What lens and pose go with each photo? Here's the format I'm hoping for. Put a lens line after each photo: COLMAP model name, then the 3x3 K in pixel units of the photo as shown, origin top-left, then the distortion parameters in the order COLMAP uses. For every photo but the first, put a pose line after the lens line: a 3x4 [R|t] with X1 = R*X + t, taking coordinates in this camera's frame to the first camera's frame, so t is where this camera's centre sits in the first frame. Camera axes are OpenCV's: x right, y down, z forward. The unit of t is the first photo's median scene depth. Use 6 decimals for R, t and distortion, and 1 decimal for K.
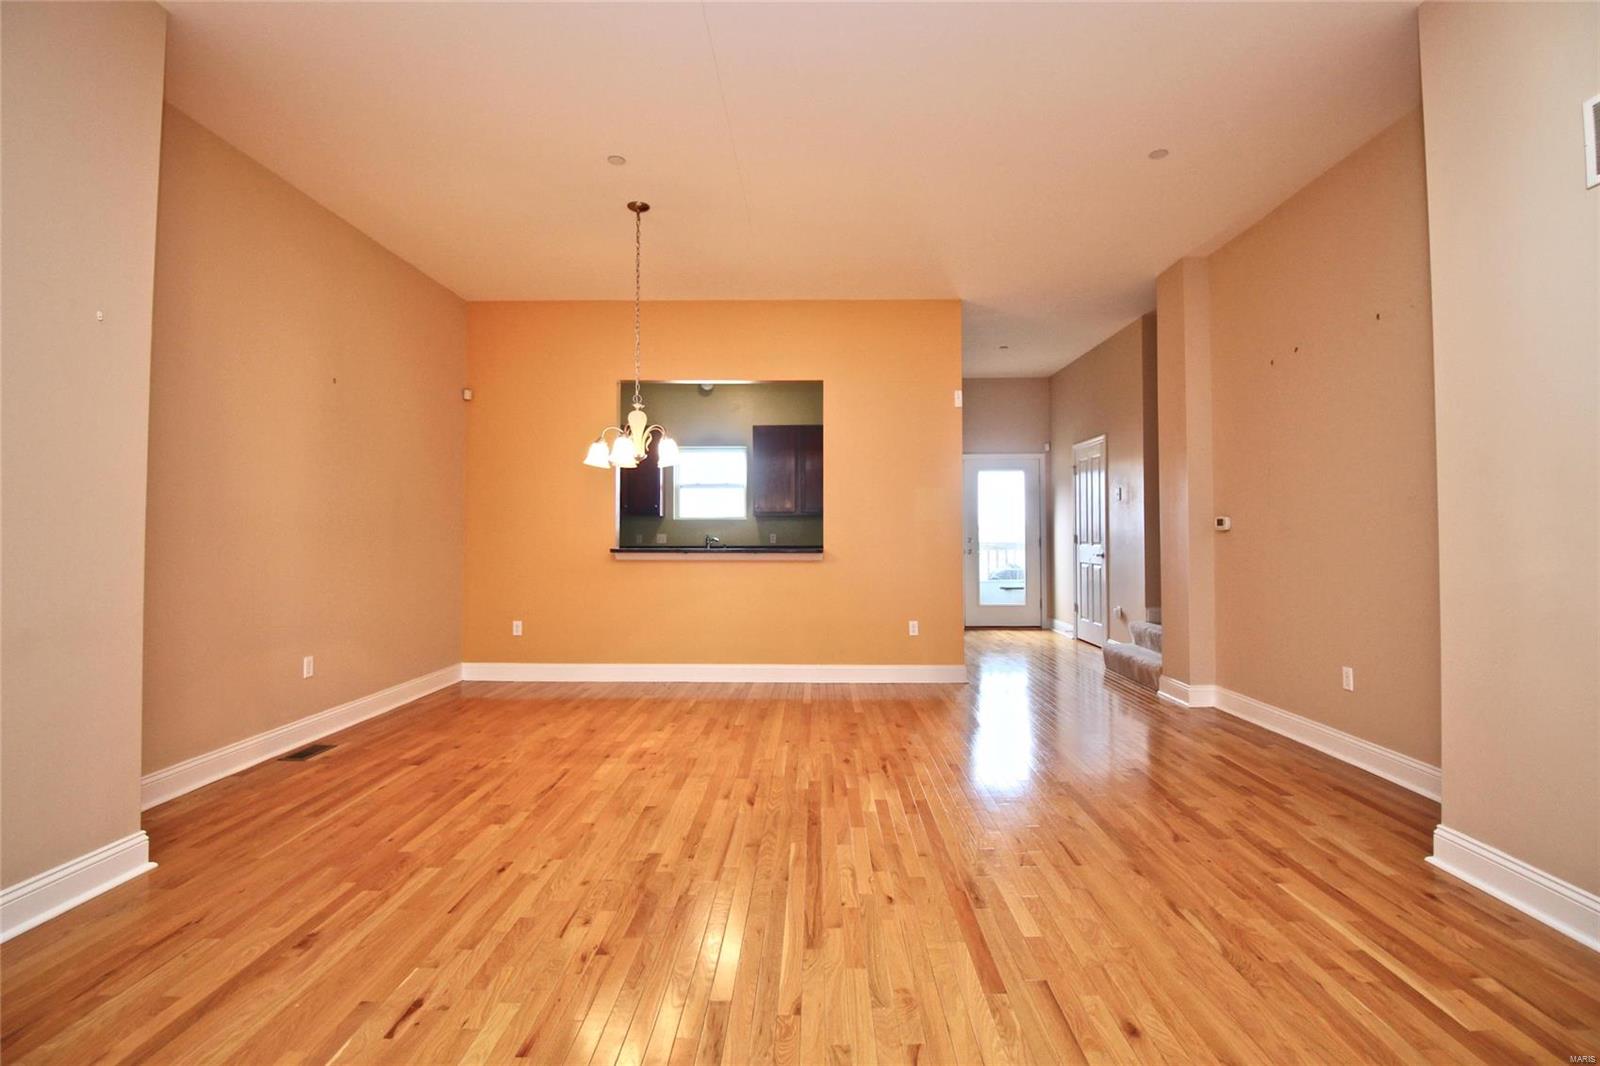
lens RADIAL K [[759.8, 0, 809.9], [0, 759.8, 514.3], [0, 0, 1]] dist [0.000790, -0.014542]
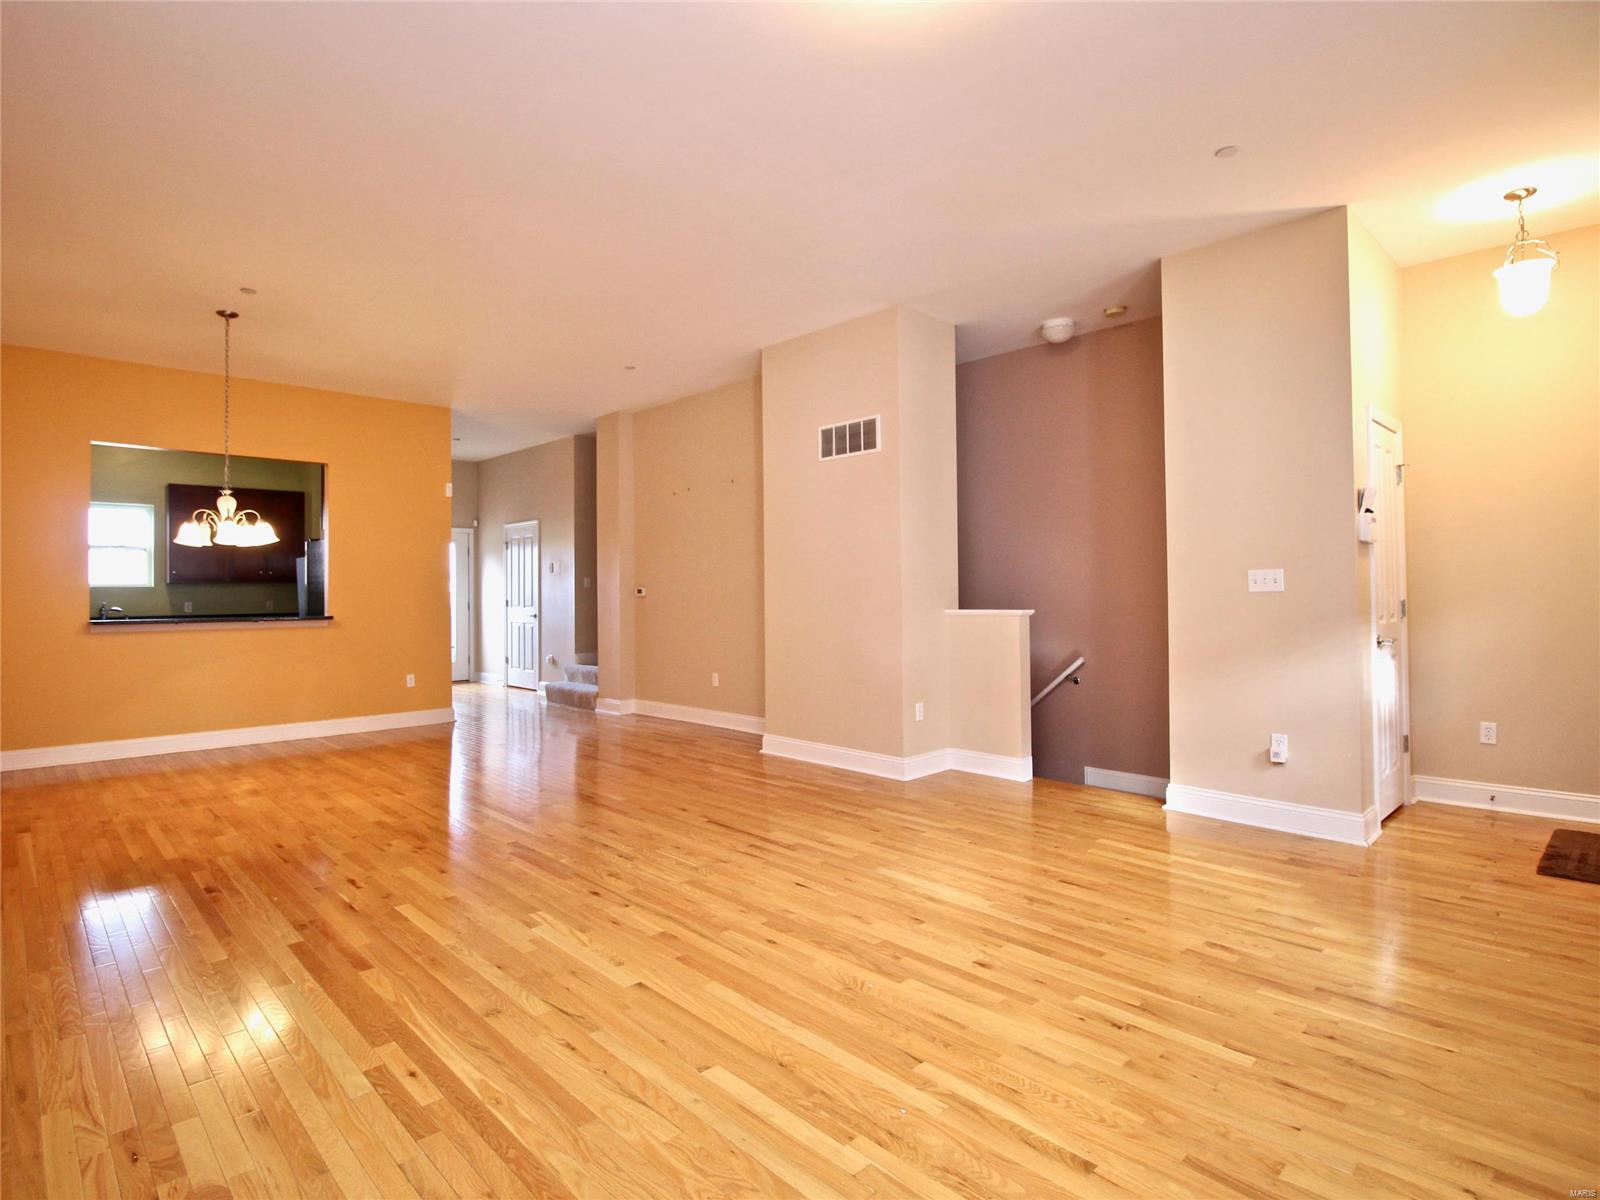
lens RADIAL K [[831.9, 0, 831.1], [0, 831.9, 579.4], [0, 0, 1]] dist [0.000769, -0.015279]
pose [[0.667534, 0.005943, 0.744556, -0.380448], [-0.012206, 0.999921, 0.002962, -0.019814], [-0.744480, -0.011065, 0.667553, -0.342668]]
